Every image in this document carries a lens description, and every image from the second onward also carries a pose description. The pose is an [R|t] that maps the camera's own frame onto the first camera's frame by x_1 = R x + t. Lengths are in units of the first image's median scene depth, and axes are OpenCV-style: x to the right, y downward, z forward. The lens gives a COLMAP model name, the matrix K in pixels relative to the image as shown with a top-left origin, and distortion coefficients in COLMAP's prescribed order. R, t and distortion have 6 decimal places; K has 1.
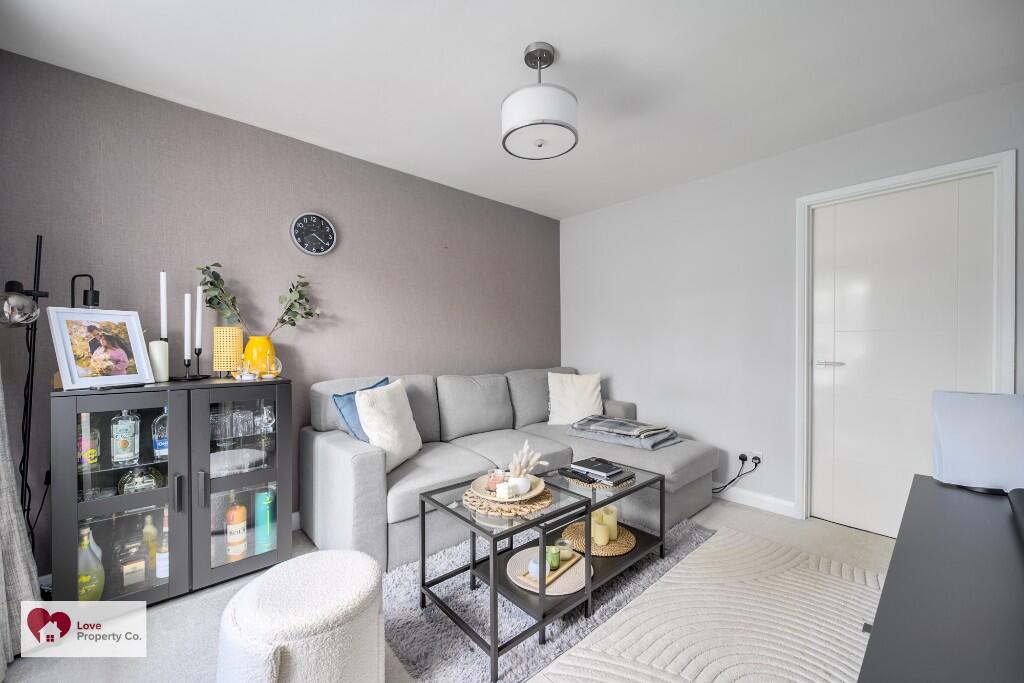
lens RADIAL K [[401.9, 0, 512.8], [0, 401.9, 347.1], [0, 0, 1]] dist [-0.000166, -0.000204]
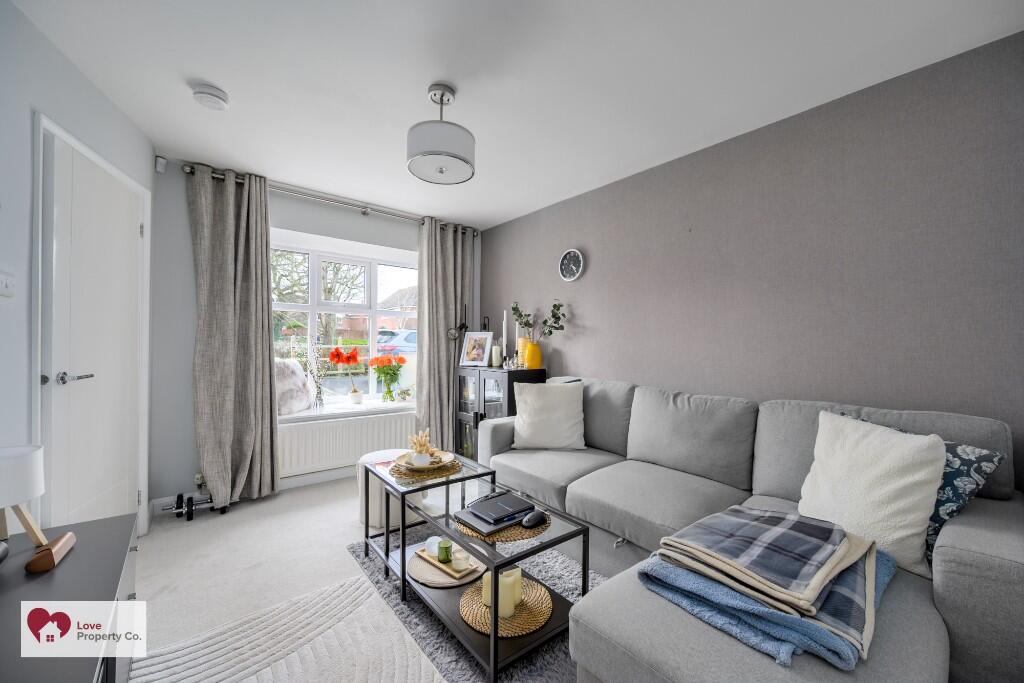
lens RADIAL K [[401.9, 0, 512.8], [0, 401.9, 347.1], [0, 0, 1]] dist [-0.000166, -0.000204]
pose [[-0.051382, 0.000820, -0.998679, 1.085460], [-0.019964, 0.999799, 0.001848, -0.014660], [0.998480, 0.020033, -0.051355, 1.162747]]
